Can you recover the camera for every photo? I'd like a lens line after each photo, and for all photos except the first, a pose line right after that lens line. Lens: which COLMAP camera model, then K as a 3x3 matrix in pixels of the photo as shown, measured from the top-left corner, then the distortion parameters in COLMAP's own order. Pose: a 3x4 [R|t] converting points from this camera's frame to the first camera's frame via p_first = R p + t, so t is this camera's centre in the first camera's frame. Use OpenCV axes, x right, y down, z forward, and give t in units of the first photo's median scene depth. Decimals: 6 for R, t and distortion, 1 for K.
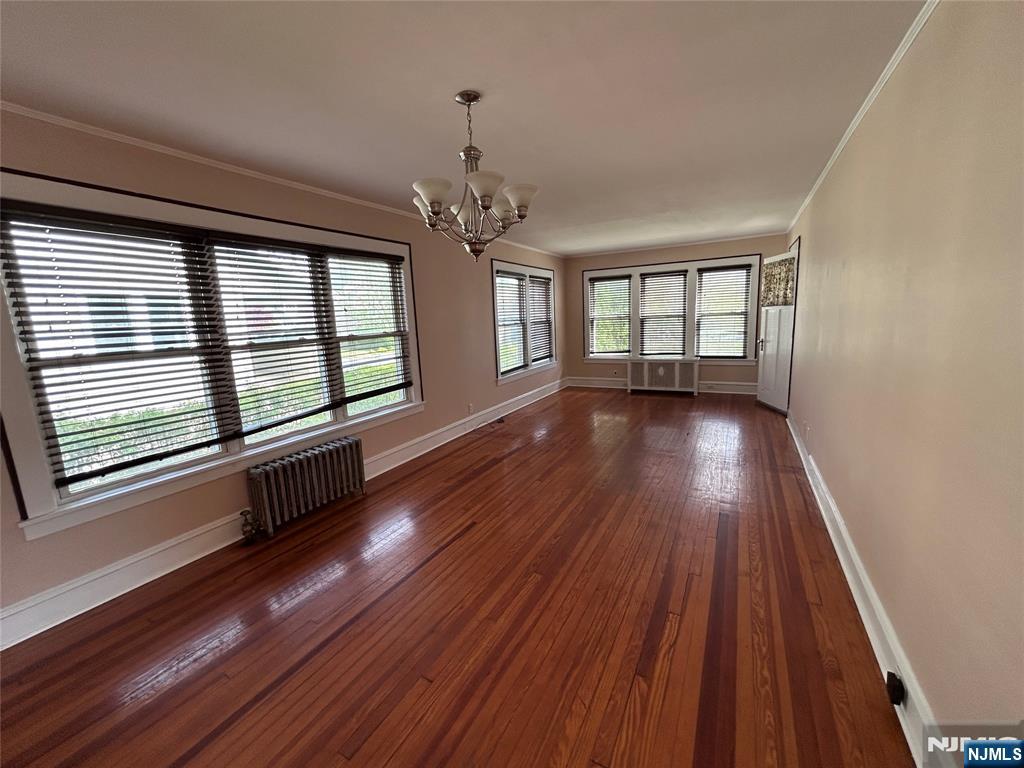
lens RADIAL K [[411.3, 0, 514.4], [0, 411.3, 382.8], [0, 0, 1]] dist [-0.000309, 0.000359]
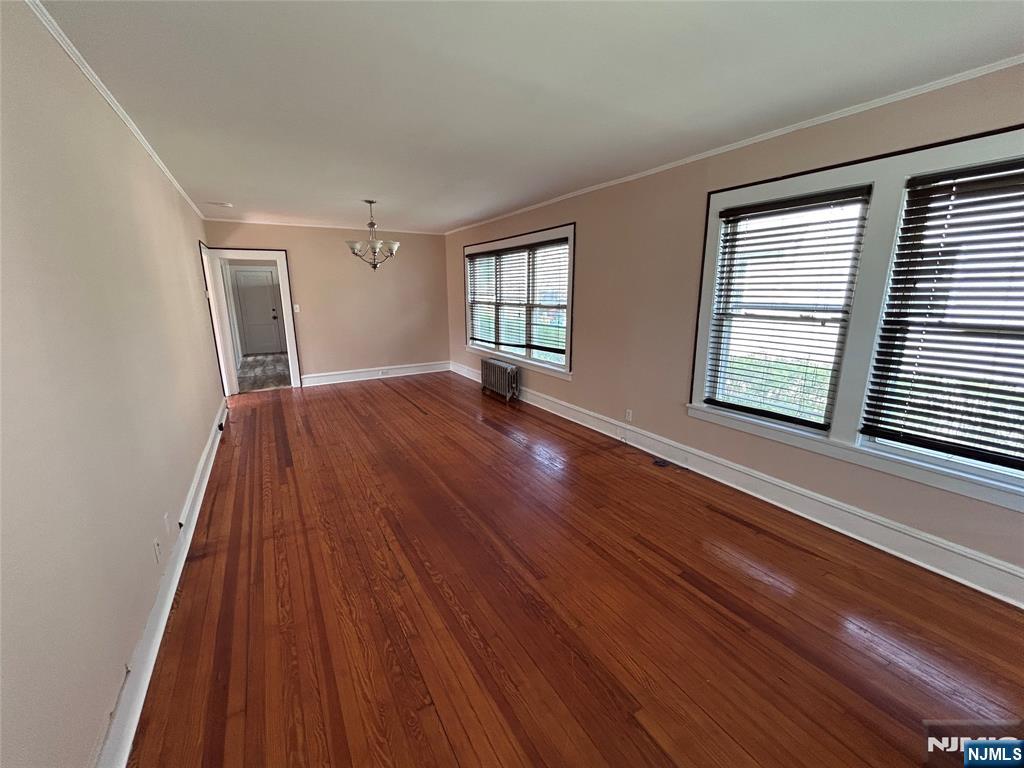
lens RADIAL K [[411.3, 0, 514.4], [0, 411.3, 382.8], [0, 0, 1]] dist [-0.000309, 0.000359]
pose [[-0.495410, 0.241234, -0.834491, 0.834796], [-0.119191, 0.932702, 0.340384, -0.309161], [0.860443, 0.268093, -0.433317, 1.487742]]
